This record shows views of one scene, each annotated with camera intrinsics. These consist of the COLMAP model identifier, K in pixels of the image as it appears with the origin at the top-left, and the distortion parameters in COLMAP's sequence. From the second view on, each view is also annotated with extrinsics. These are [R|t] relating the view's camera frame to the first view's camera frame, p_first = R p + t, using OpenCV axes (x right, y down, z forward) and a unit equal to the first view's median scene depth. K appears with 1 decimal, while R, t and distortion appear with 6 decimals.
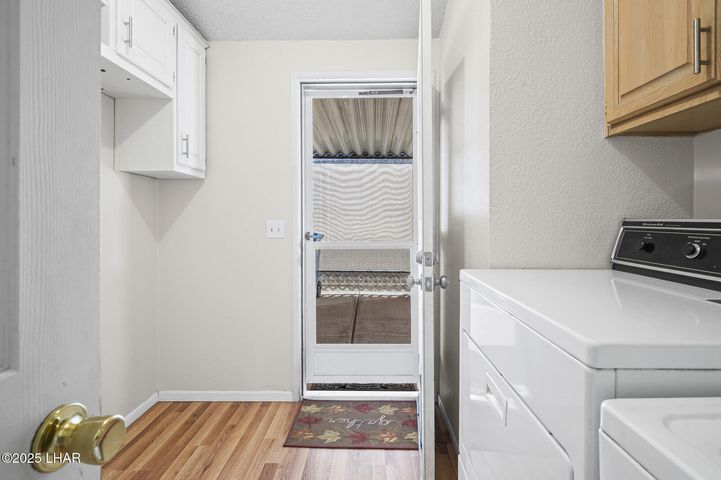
lens RADIAL K [[354.6, 0, 358.6], [0, 354.6, 222.7], [0, 0, 1]] dist [-0.017424, -0.008783]
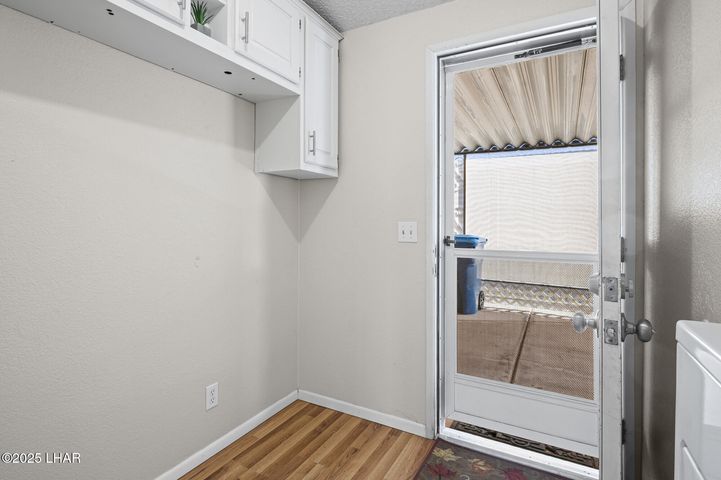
lens RADIAL K [[354.6, 0, 358.7], [0, 354.6, 220.1], [0, 0, 1]] dist [-0.017424, -0.008783]
pose [[0.886895, 0.005442, -0.461939, 0.062926], [-0.011999, 0.999865, -0.011257, 0.001091], [0.461815, 0.015526, 0.886840, 0.203911]]
